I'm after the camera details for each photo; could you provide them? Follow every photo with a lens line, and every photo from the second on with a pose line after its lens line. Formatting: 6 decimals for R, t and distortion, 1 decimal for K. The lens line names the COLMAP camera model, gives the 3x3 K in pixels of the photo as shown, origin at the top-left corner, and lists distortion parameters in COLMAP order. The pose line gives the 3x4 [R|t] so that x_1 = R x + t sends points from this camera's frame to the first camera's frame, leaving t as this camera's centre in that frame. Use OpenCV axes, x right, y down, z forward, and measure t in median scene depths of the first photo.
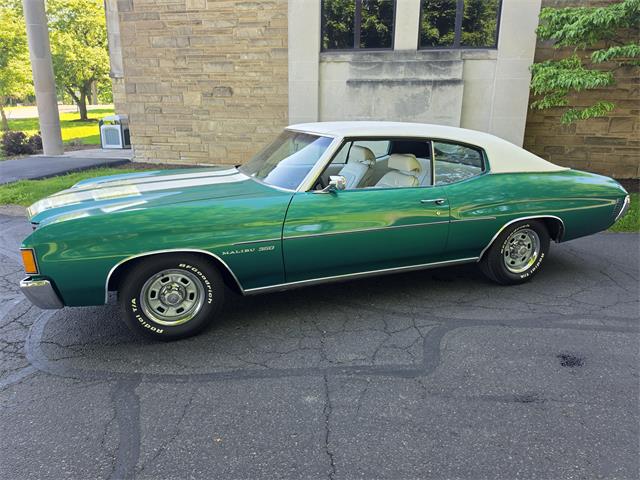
lens RADIAL K [[444.9, 0, 316.9], [0, 444.9, 237.9], [0, 0, 1]] dist [0.070691, -0.097322]
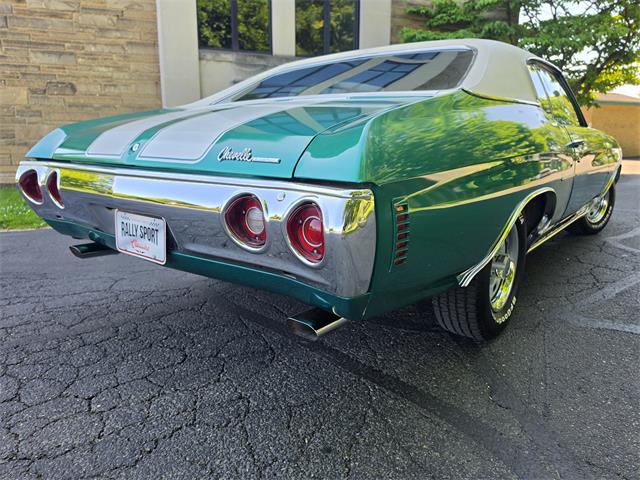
lens RADIAL K [[456.0, 0, 313.6], [0, 456.0, 236.0], [0, 0, 1]] dist [-0.005256, -0.001484]
pose [[0.841568, -0.109617, 0.528911, -0.335416], [0.151737, 0.987738, -0.036725, 0.035353], [-0.518400, 0.111162, 0.847882, 0.131803]]
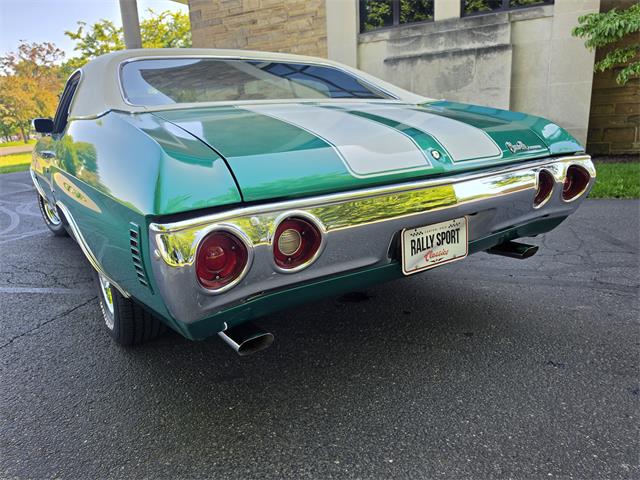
lens RADIAL K [[453.9, 0, 313.6], [0, 453.9, 242.6], [0, 0, 1]] dist [0.004687, -0.007098]
pose [[0.954895, 0.015531, -0.296537, 0.216437], [-0.019811, 0.999738, -0.011435, 0.052406], [0.296282, 0.016794, 0.954953, 0.041458]]
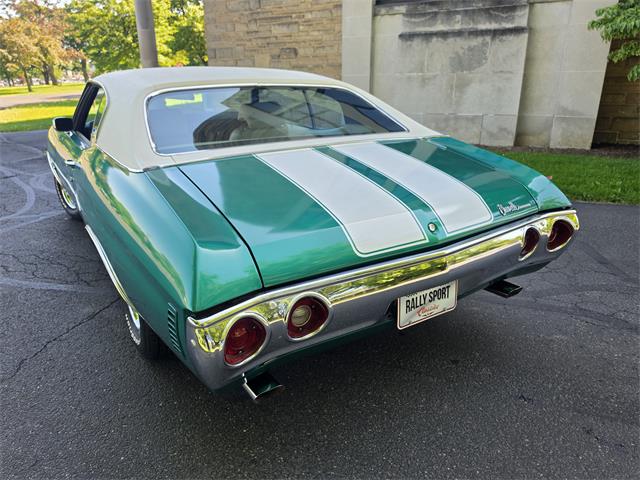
lens RADIAL K [[453.2, 0, 322.4], [0, 453.2, 243.3], [0, 0, 1]] dist [0.005412, -0.012295]
pose [[0.955235, 0.081293, -0.284461, 0.219494], [-0.060098, 0.994779, 0.082476, 0.014716], [0.289680, -0.061688, 0.955133, 0.021895]]
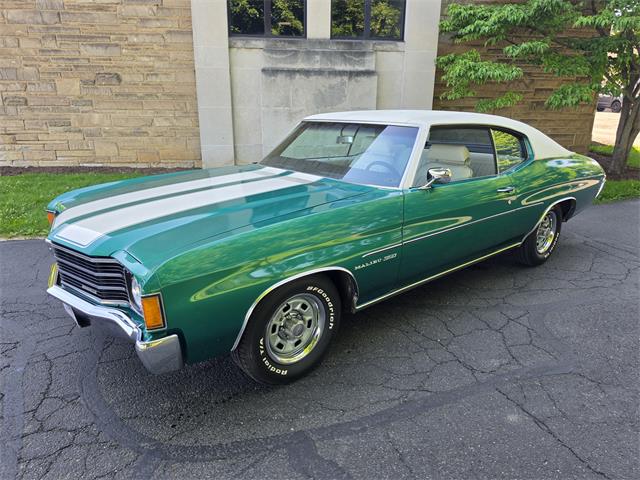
lens RADIAL K [[448.5, 0, 313.2], [0, 448.5, 242.1], [0, 0, 1]] dist [0.030191, -0.034444]
pose [[0.945422, -0.097419, 0.310945, -0.161008], [0.089956, 0.995209, 0.038290, -0.015857], [-0.313185, -0.008229, 0.949656, 0.066481]]
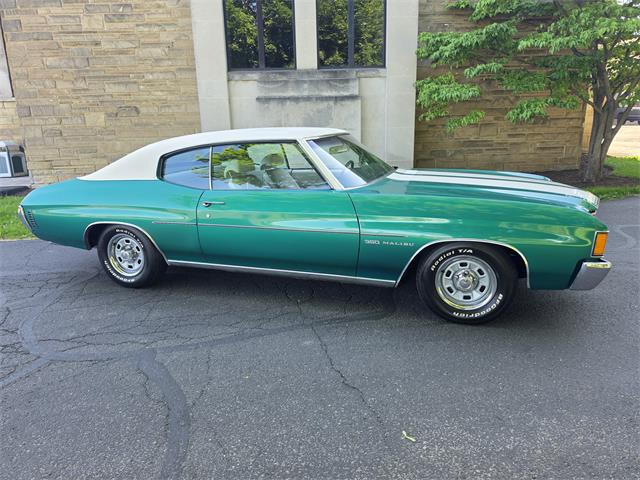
lens RADIAL K [[445.3, 0, 316.4], [0, 445.3, 240.3], [0, 0, 1]] dist [0.068967, -0.094634]
pose [[0.971318, -0.090081, 0.220060, -0.059309], [0.097953, 0.994874, -0.025102, 0.027452], [-0.216671, 0.045937, 0.975163, -0.055809]]
